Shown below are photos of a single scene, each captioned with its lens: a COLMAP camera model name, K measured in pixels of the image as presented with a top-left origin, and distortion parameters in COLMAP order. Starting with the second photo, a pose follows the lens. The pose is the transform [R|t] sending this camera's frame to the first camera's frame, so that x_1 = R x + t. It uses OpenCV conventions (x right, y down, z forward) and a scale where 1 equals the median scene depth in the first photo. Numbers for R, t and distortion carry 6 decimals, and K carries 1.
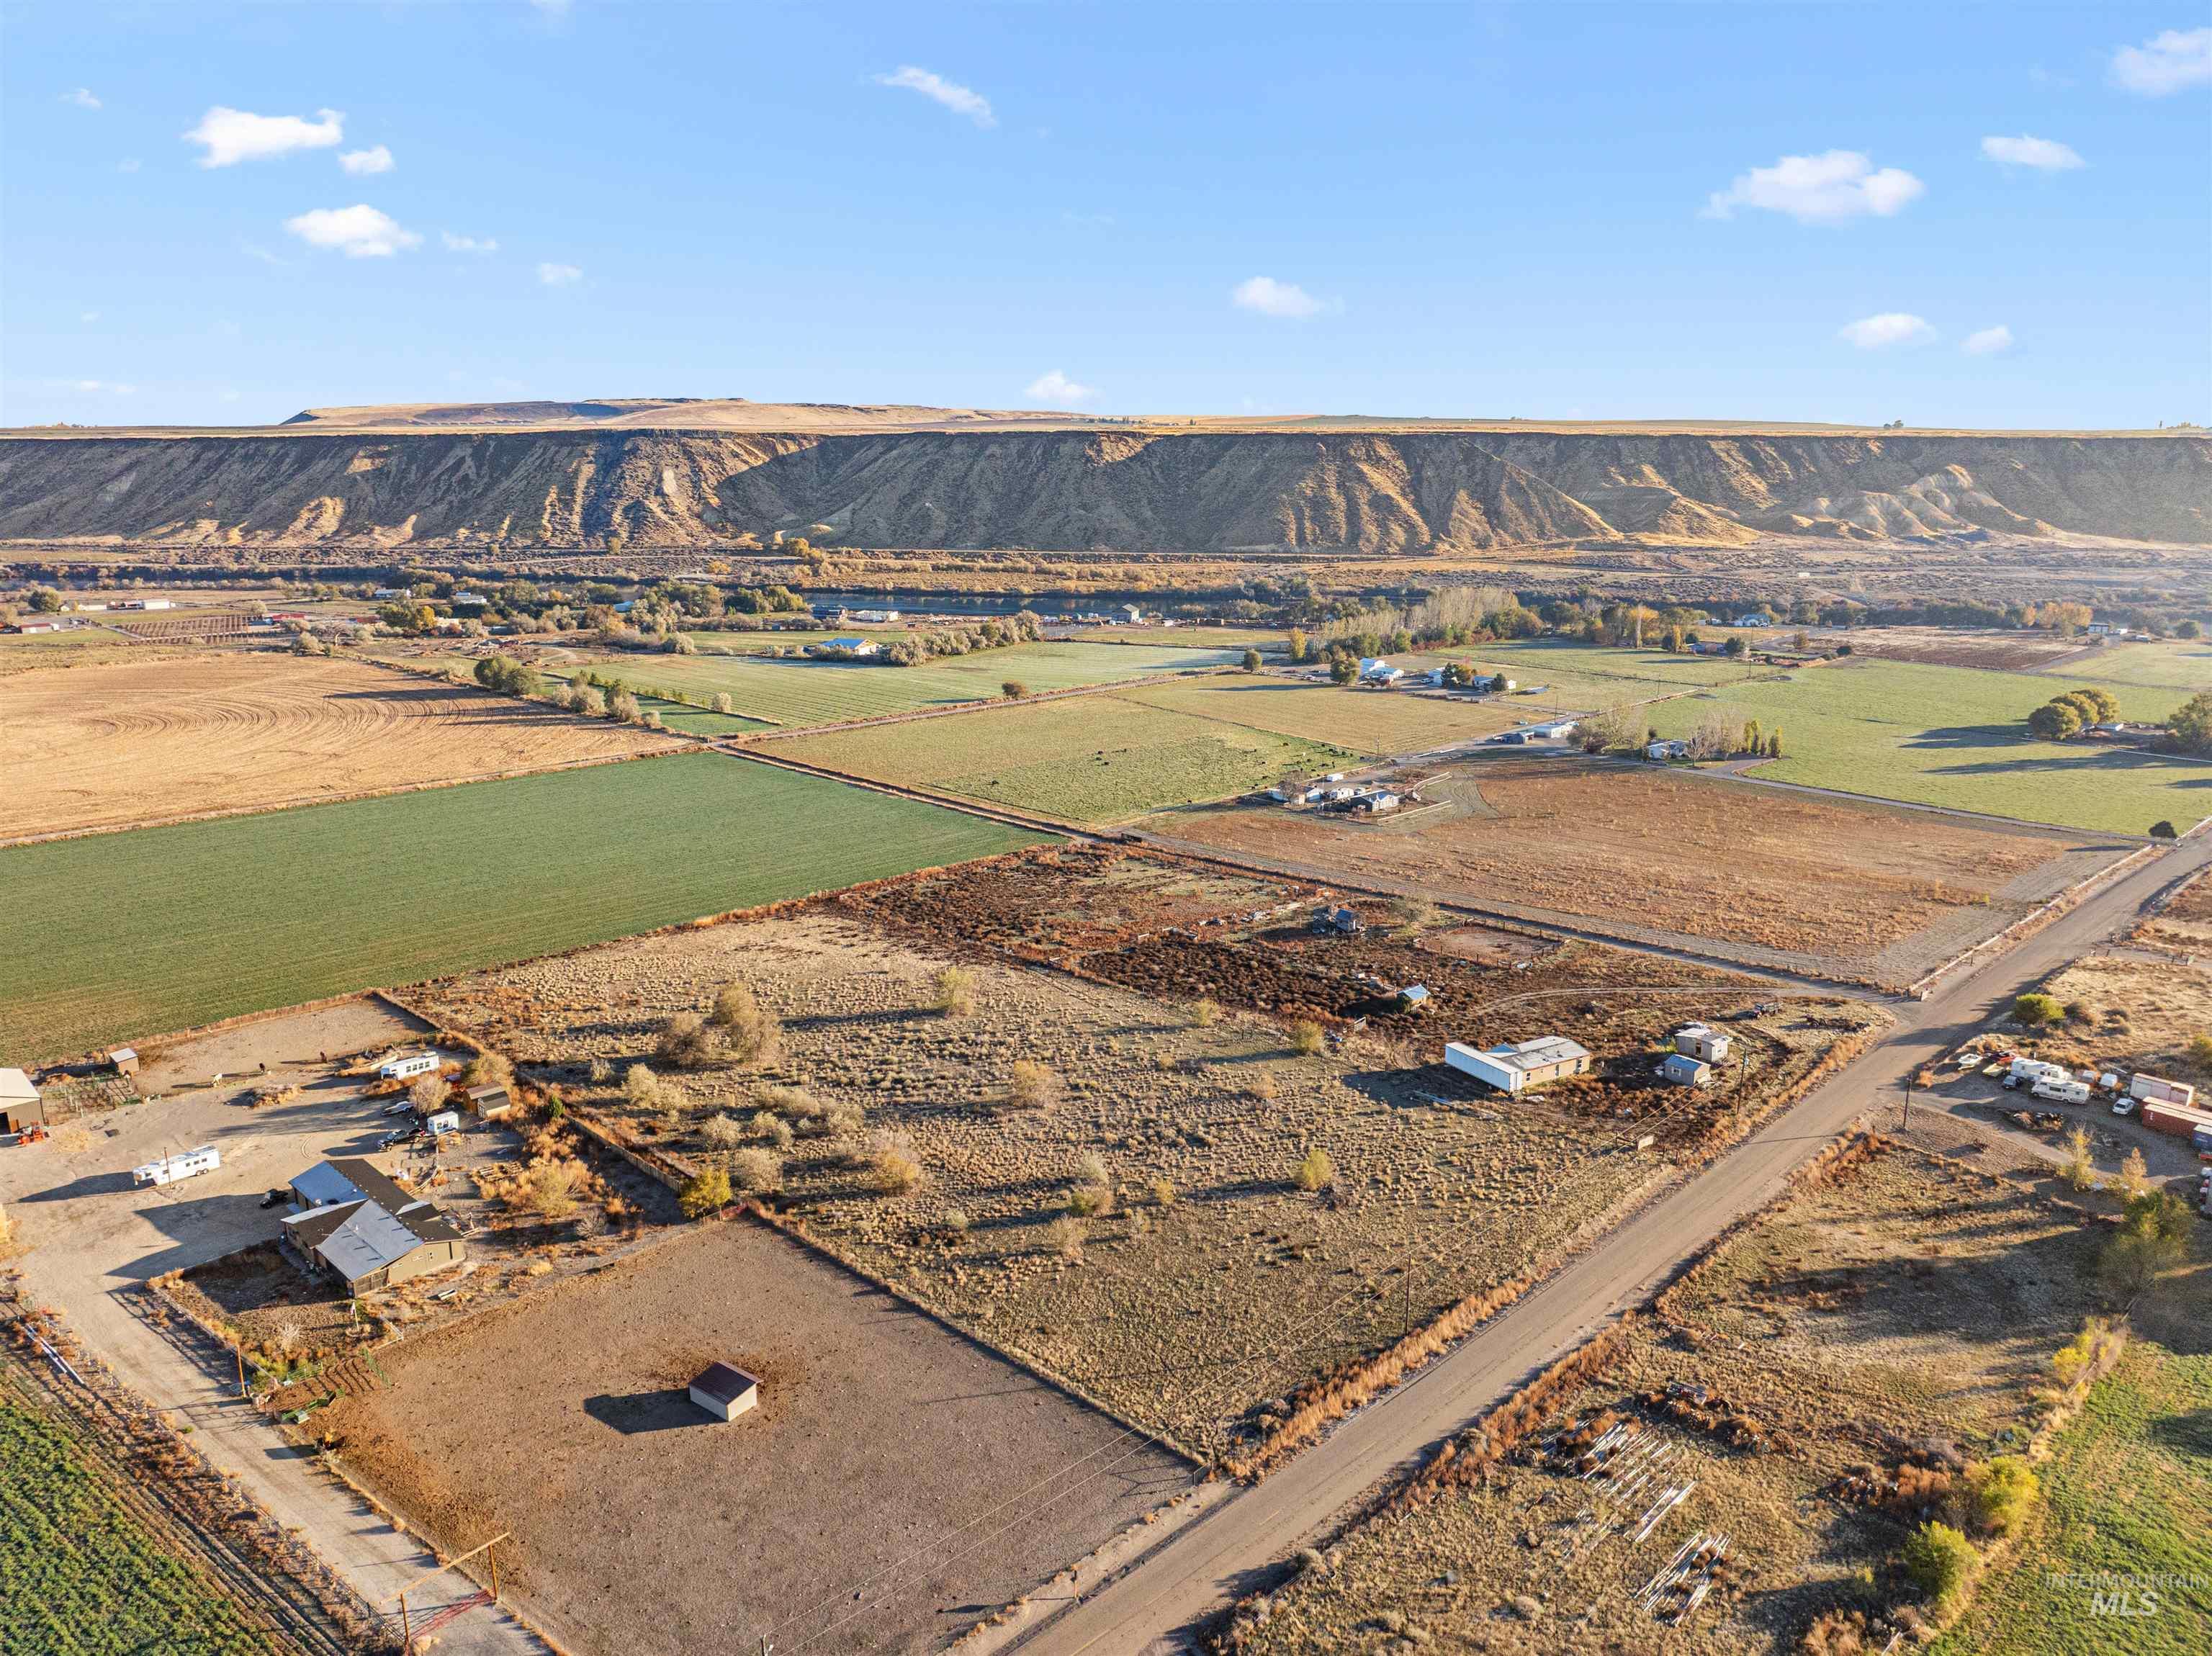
lens RADIAL K [[1558.5, 0, 1106.0], [0, 1558.5, 828.0], [0, 0, 1]] dist [-0.034699, -0.000484]
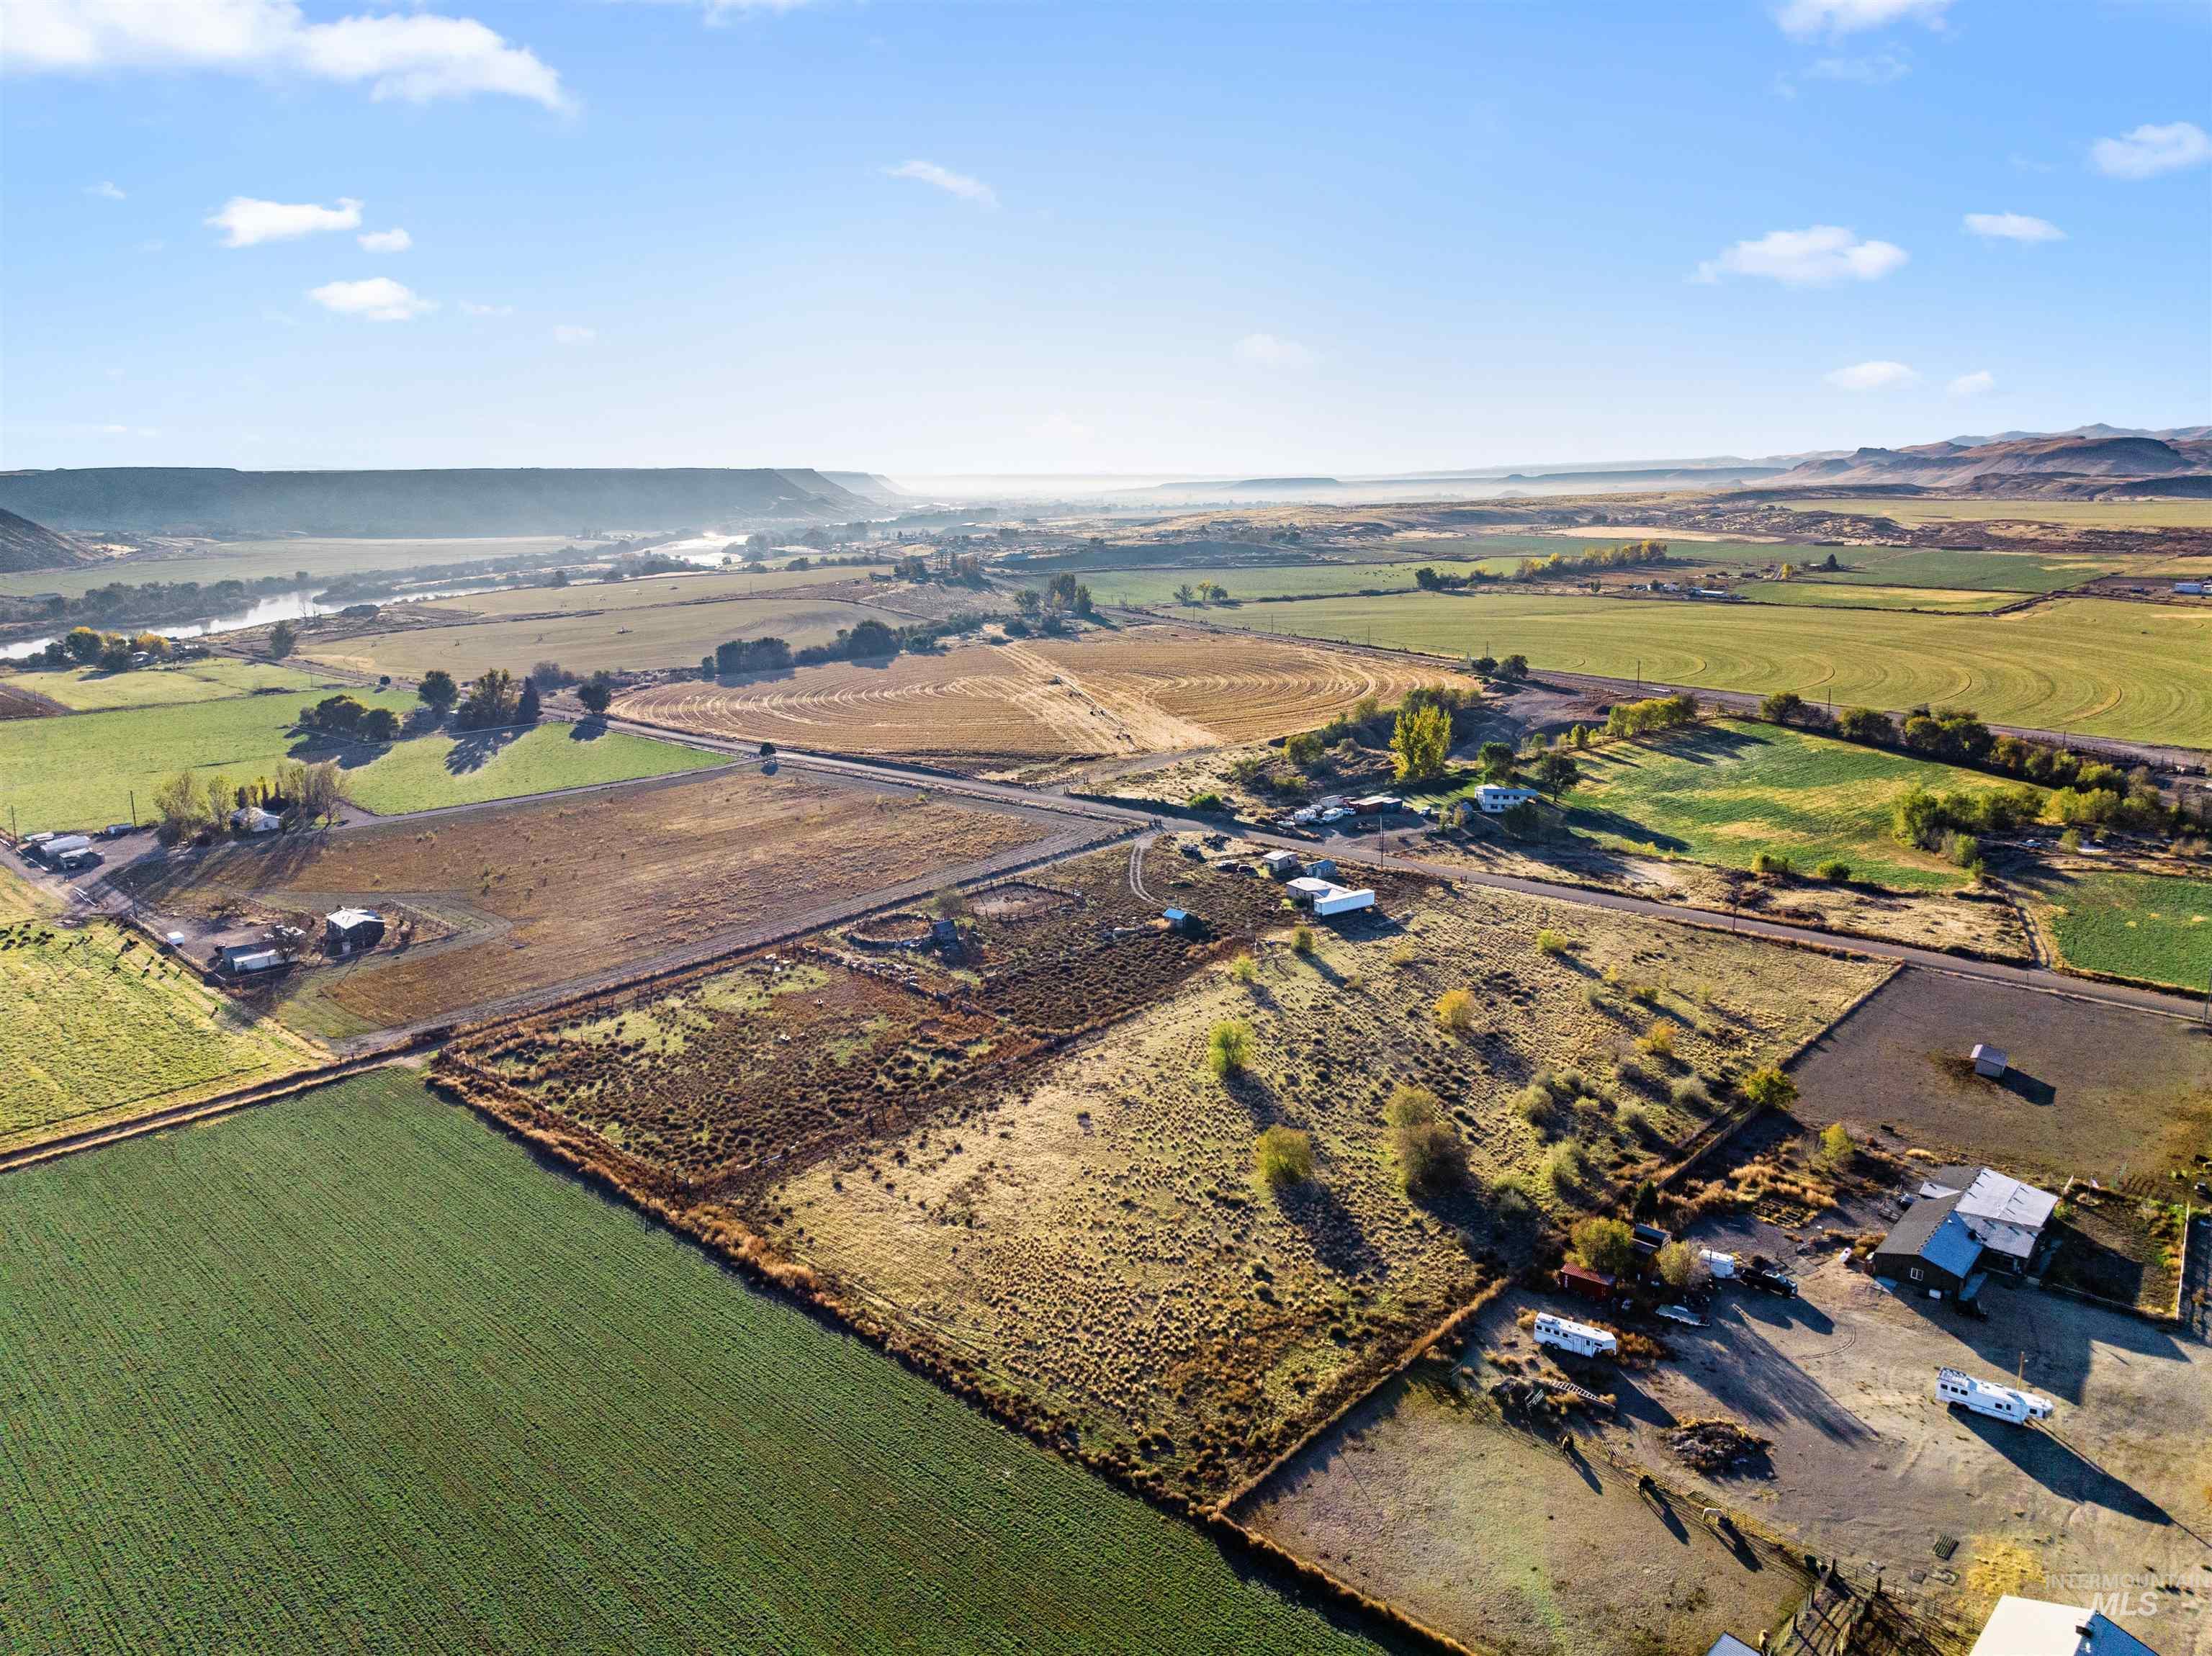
lens RADIAL K [[1550.6, 0, 1102.3], [0, 1550.6, 824.4], [0, 0, 1]] dist [-0.038451, 0.006185]
pose [[-0.031055, -0.218119, 0.975428, -0.914659], [0.243512, 0.944842, 0.219032, -0.226108], [-0.969401, 0.244330, 0.023773, 0.973899]]
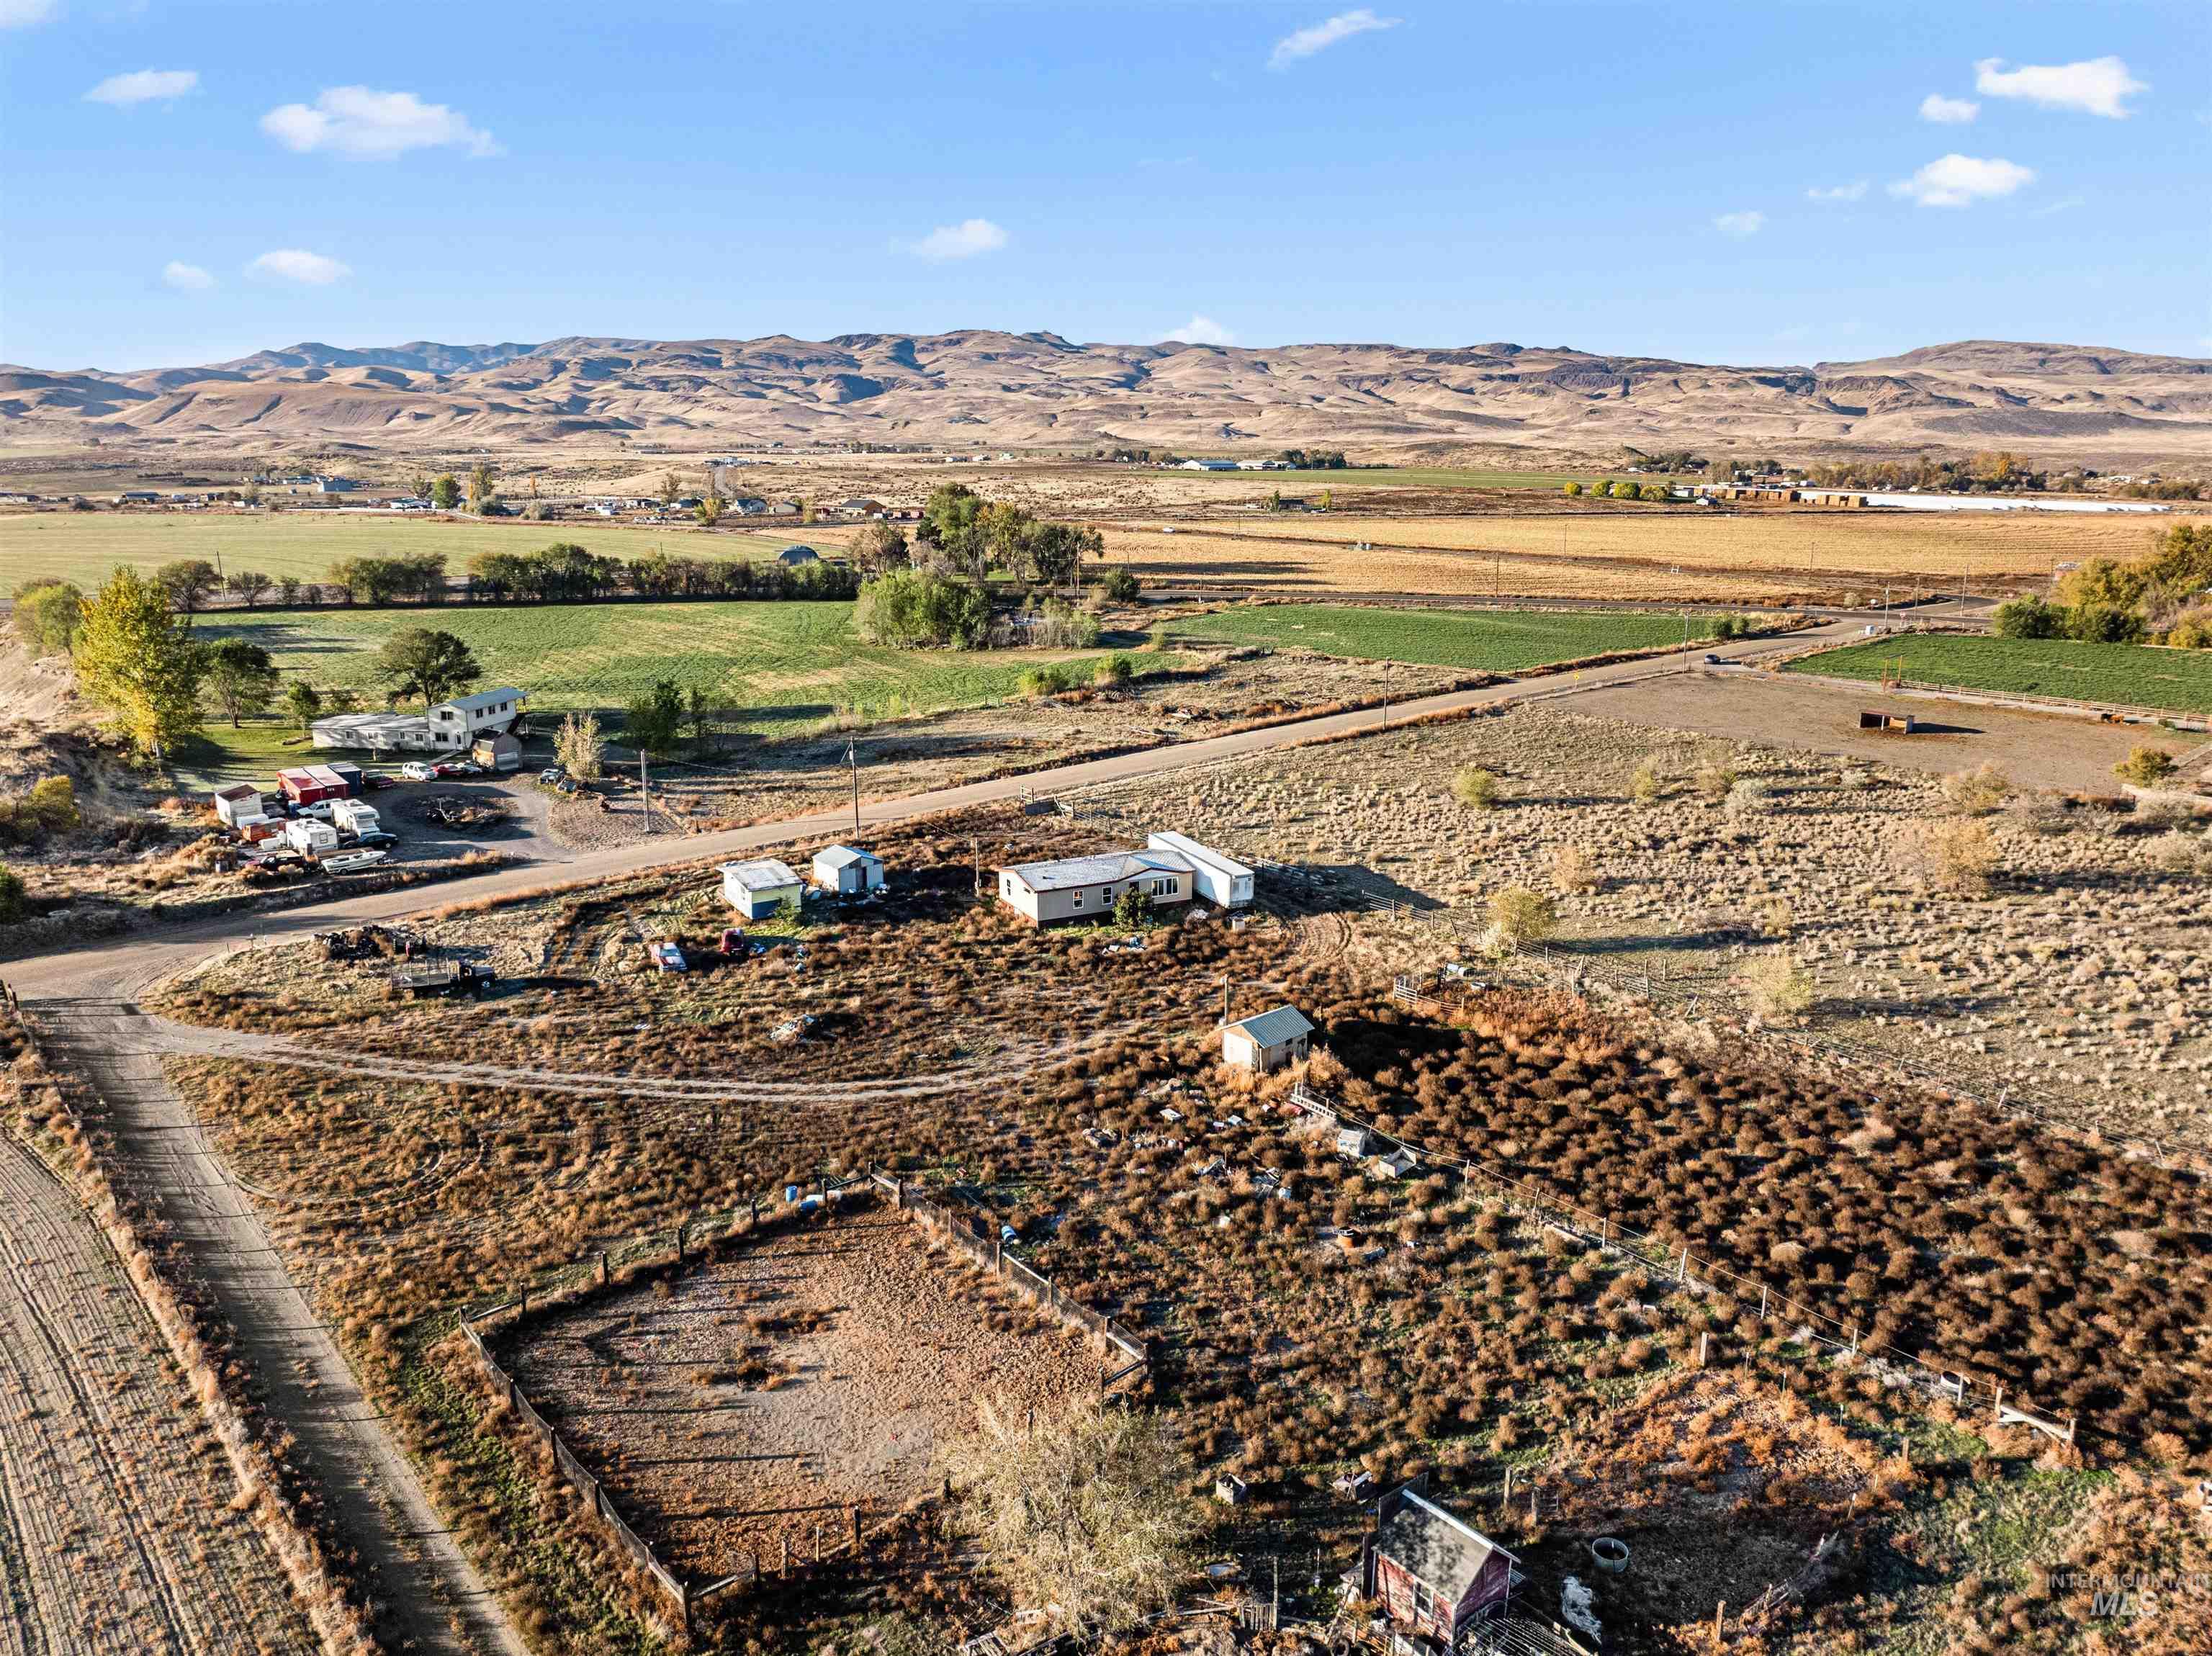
lens RADIAL K [[1558.5, 0, 1106.0], [0, 1558.5, 828.0], [0, 0, 1]] dist [-0.034699, -0.000484]
pose [[-0.998921, -0.010840, 0.045159, 0.210905], [0.011194, 0.887514, 0.460644, -0.106935], [-0.045073, 0.460653, -0.886435, 1.265718]]
